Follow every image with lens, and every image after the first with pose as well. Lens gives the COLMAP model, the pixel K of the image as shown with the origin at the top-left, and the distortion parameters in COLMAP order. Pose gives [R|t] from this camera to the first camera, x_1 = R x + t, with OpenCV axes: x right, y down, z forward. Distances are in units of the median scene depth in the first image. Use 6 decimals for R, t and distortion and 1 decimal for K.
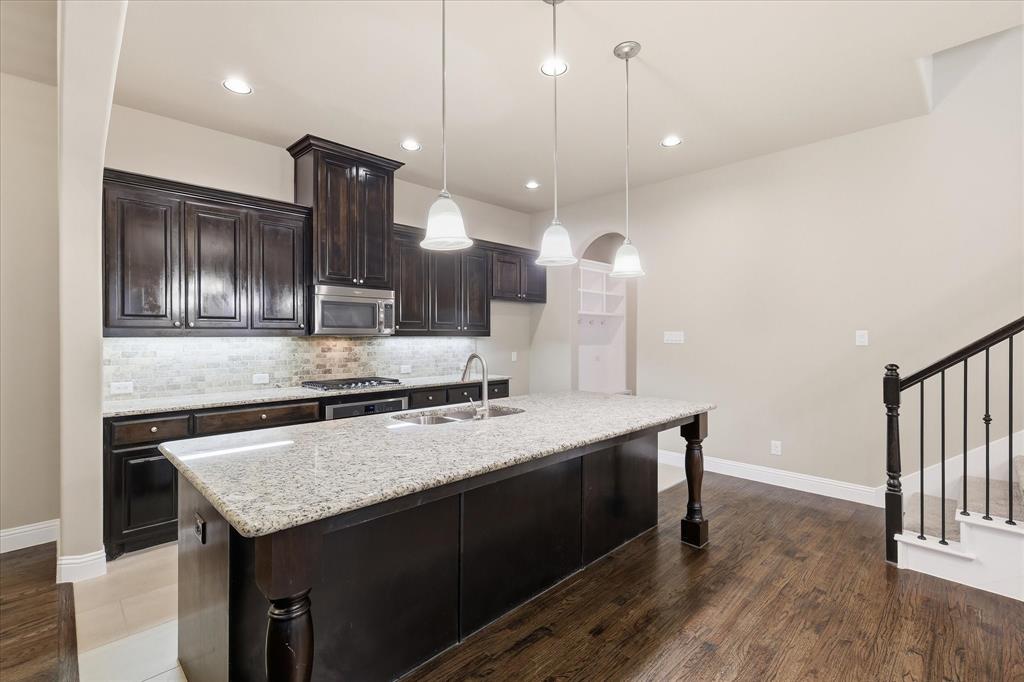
lens RADIAL K [[453.7, 0, 522.1], [0, 453.7, 340.8], [0, 0, 1]] dist [0.002046, -0.000179]
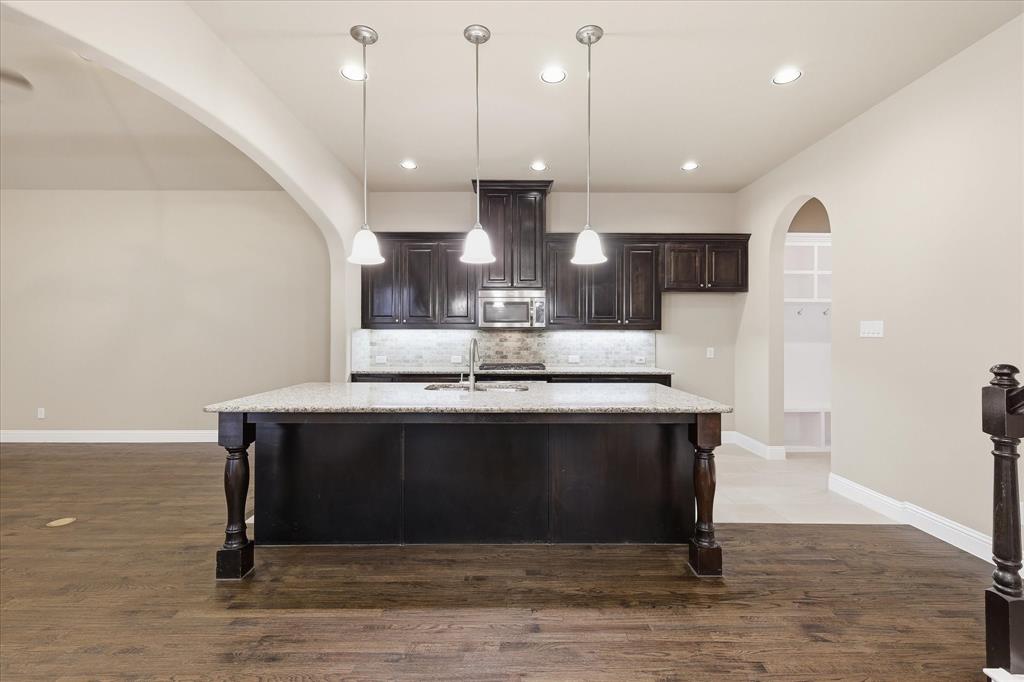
lens RADIAL K [[453.7, 0, 517.9], [0, 453.7, 336.4], [0, 0, 1]] dist [0.002046, -0.000179]
pose [[0.717573, 0.003604, -0.696474, 0.711475], [-0.009963, 0.999937, -0.005090, 0.022791], [0.696412, 0.010591, 0.717564, 0.163311]]
